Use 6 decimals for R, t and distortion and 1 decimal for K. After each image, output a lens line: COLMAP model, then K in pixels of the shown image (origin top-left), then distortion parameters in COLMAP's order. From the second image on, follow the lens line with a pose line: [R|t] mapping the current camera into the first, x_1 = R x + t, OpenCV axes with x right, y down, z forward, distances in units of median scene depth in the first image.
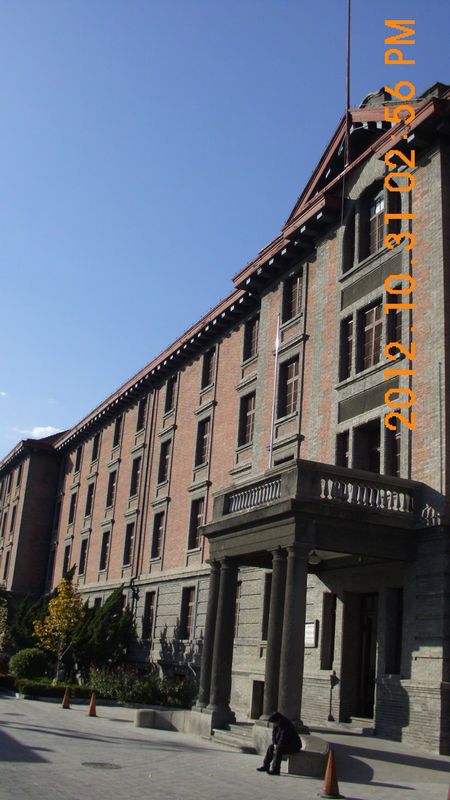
lens RADIAL K [[856.0, 0, 225.0], [0, 856.0, 400.0], [0, 0, 1]] dist [-0.179625, 0.122969]
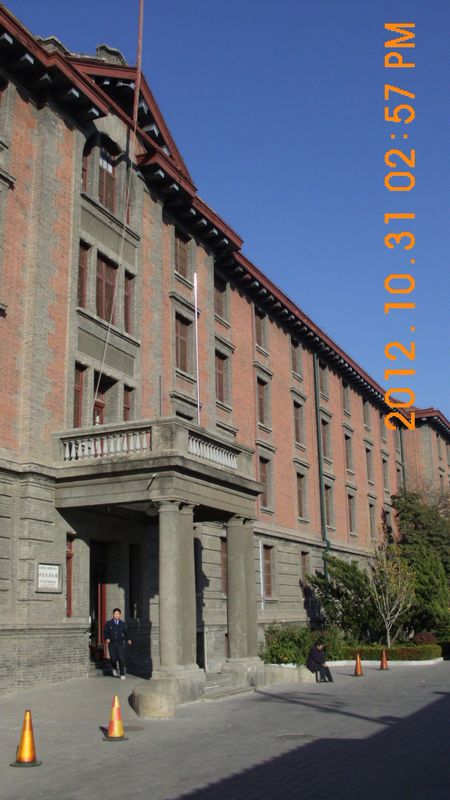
lens RADIAL K [[856.0, 0, 225.0], [0, 856.0, 400.0], [0, 0, 1]] dist [-0.179625, 0.122969]
pose [[-0.662023, 0.126999, 0.738645, -0.524368], [-0.251550, 0.890721, -0.378602, 0.312243], [-0.706009, -0.436449, -0.557731, 1.125230]]
